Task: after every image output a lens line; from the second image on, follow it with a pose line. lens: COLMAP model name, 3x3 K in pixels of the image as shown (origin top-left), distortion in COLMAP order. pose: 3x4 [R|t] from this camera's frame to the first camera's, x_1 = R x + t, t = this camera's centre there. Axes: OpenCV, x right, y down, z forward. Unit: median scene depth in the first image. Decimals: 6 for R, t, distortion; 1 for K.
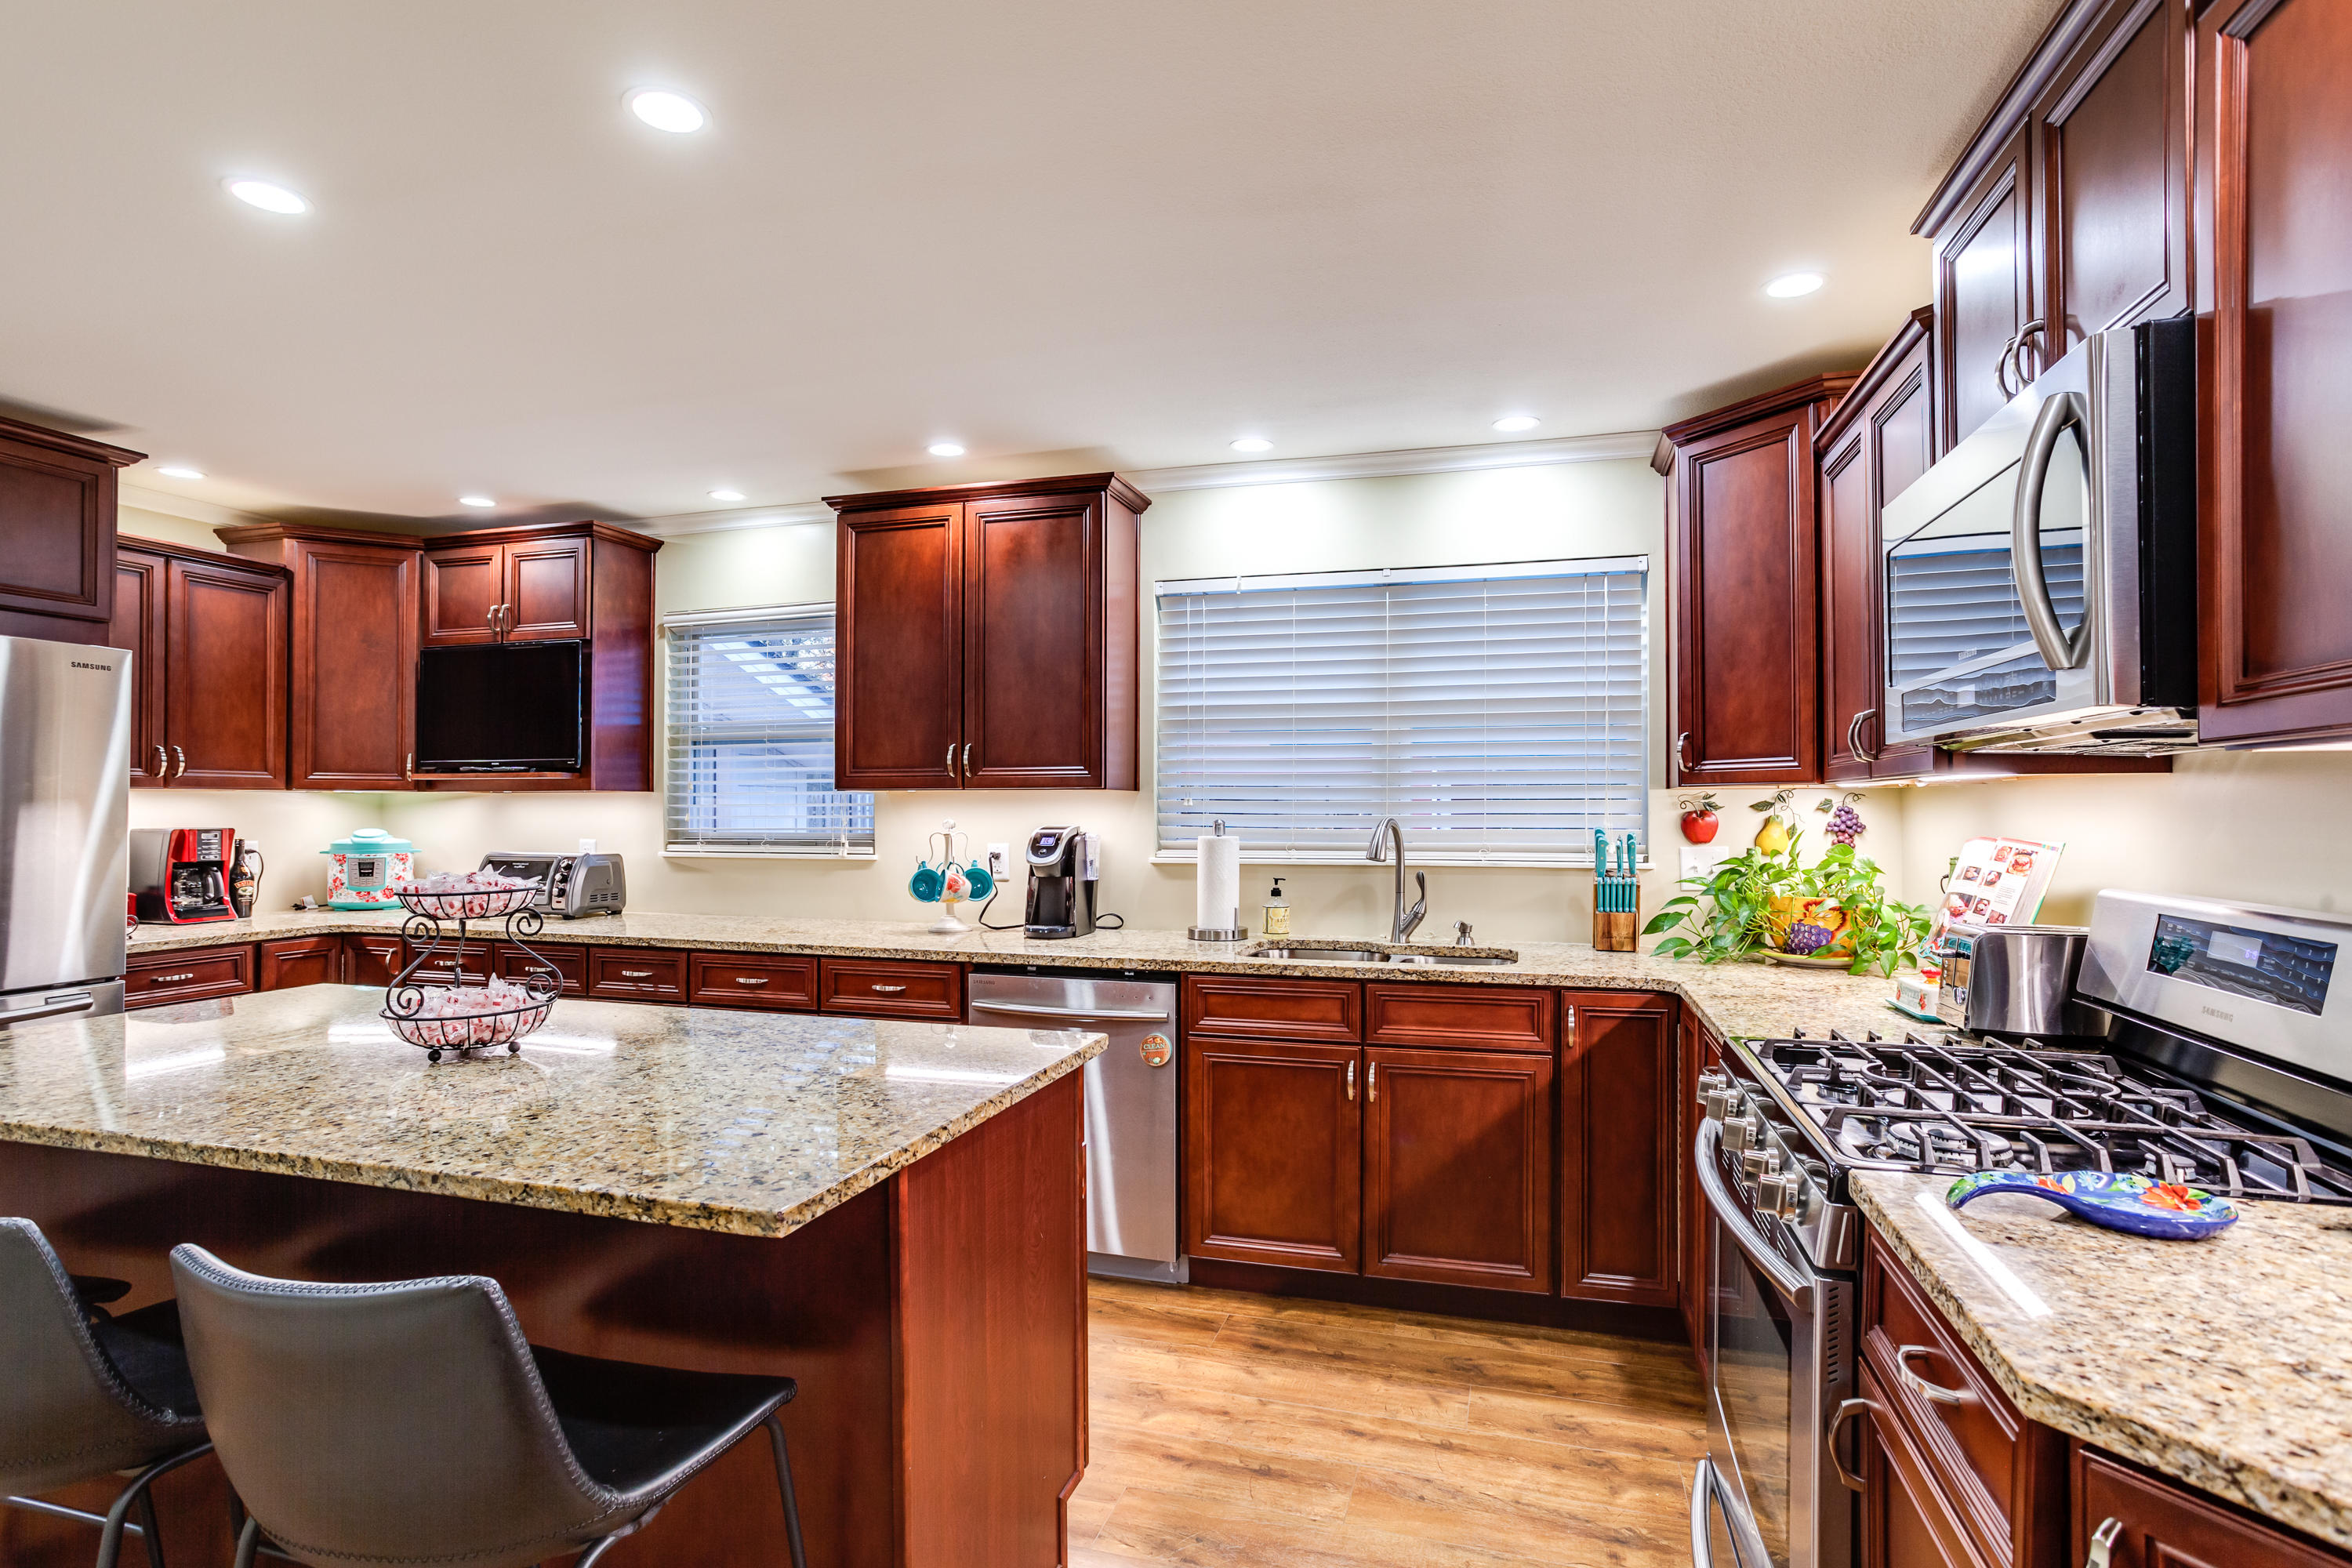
lens RADIAL K [[1133.4, 0, 1176.0], [0, 1133.4, 784.0], [0, 0, 1]] dist [-0.058425, 0.039865]
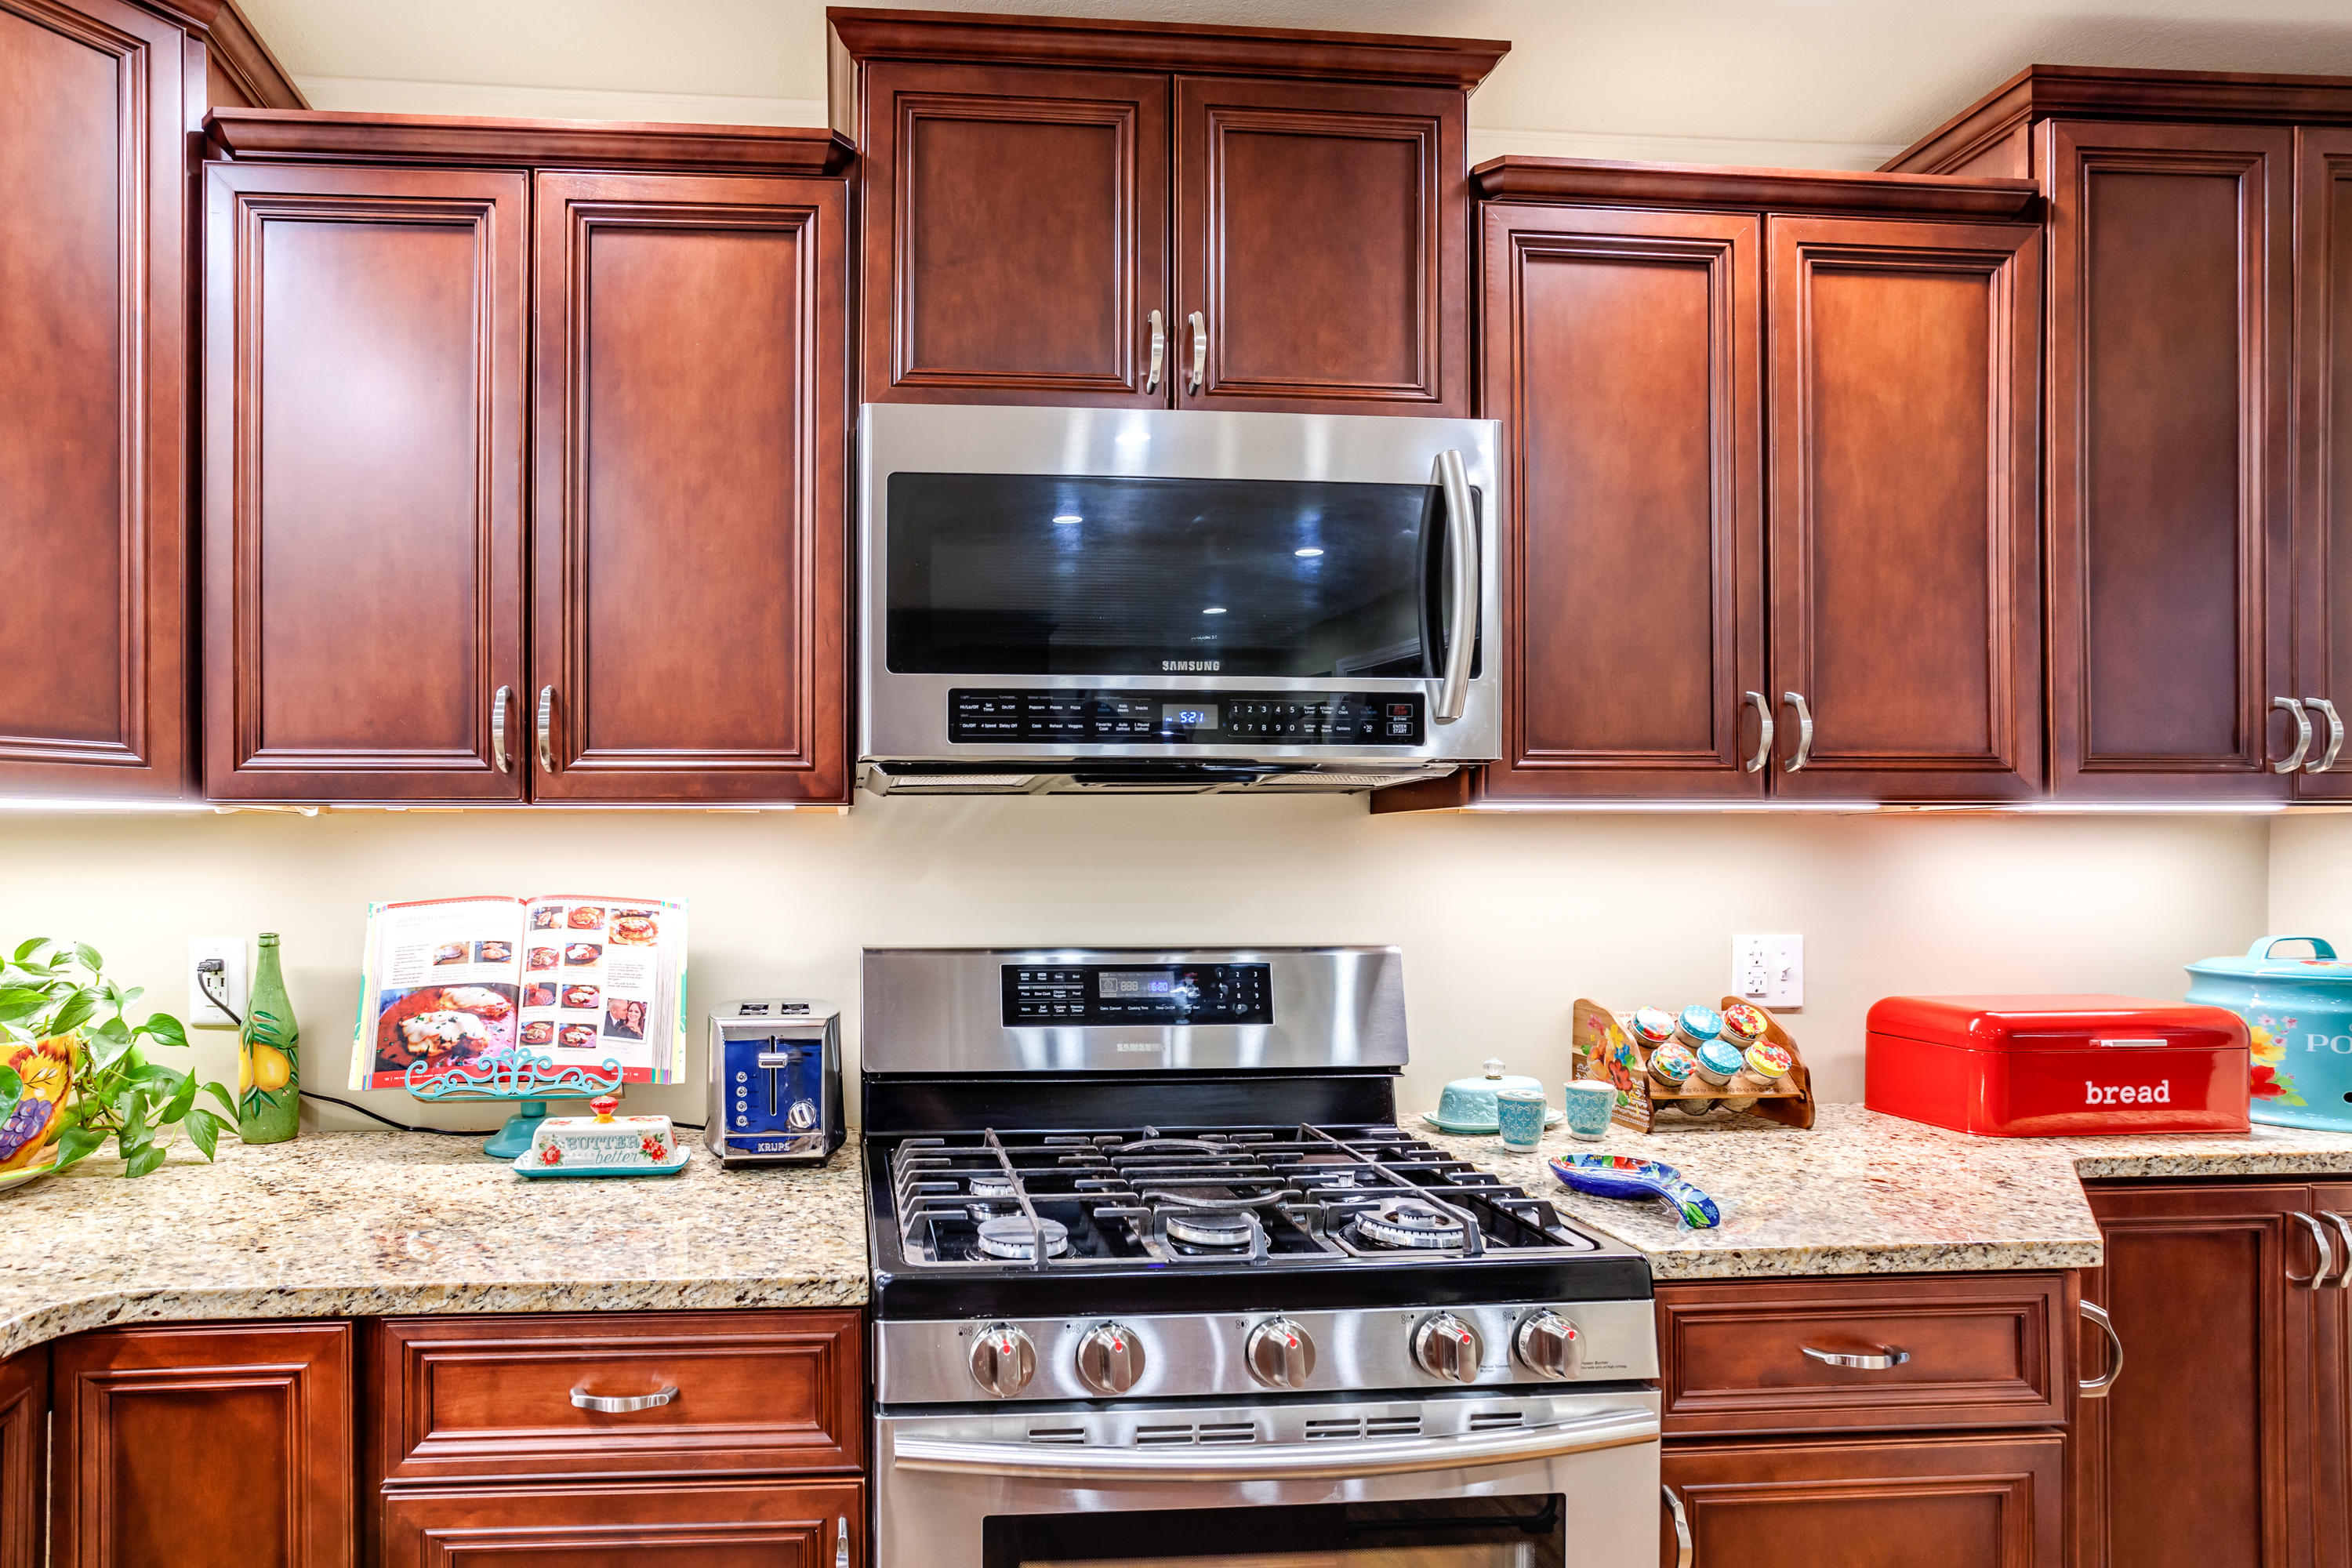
lens RADIAL K [[1227.8, 0, 947.7], [0, 1227.8, 868.6], [0, 0, 1]] dist [-0.062437, 0.039395]
pose [[-0.352253, -0.007710, 0.935873, -0.035703], [-0.018516, 0.999828, 0.001267, 0.017628], [-0.935722, -0.016882, -0.352335, 0.700377]]
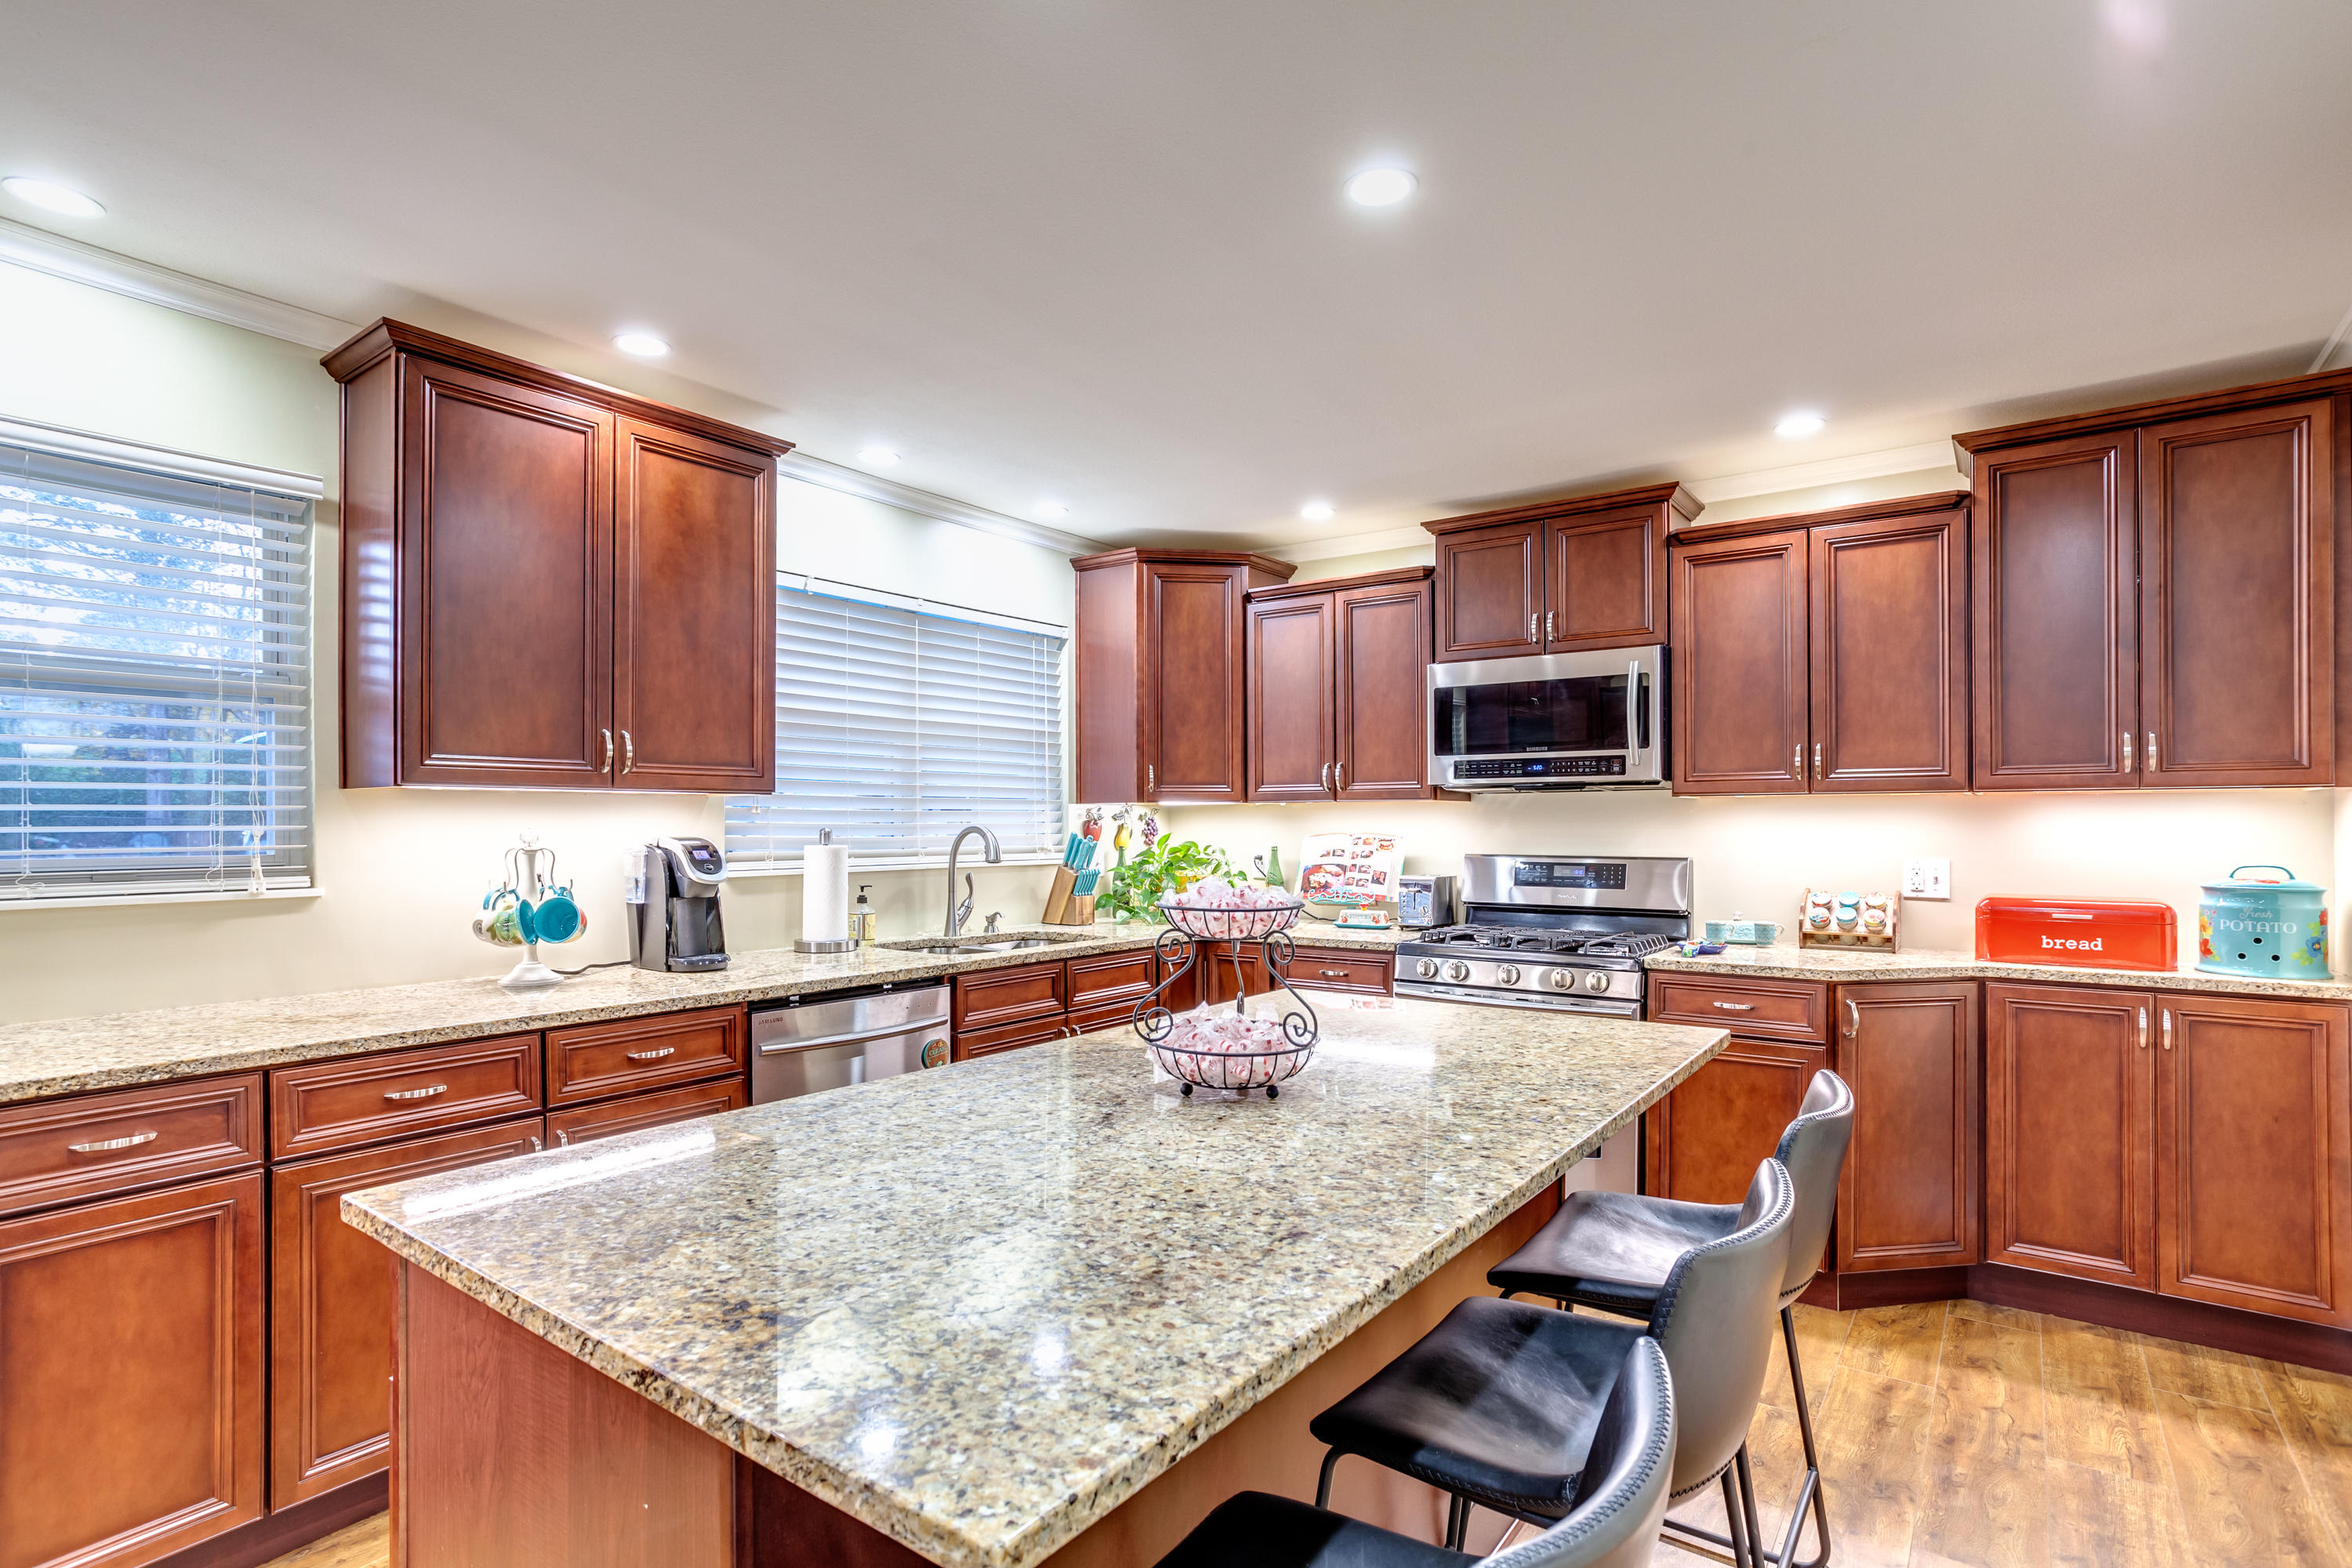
lens RADIAL K [[1176.5, 0, 1160.4], [0, 1176.5, 794.0], [0, 0, 1]] dist [-0.058367, 0.039553]
pose [[0.359795, 0.022772, 0.932753, -0.847940], [-0.019372, 0.999669, -0.016933, 0.014929], [-0.932830, -0.011977, 0.360117, 0.400789]]
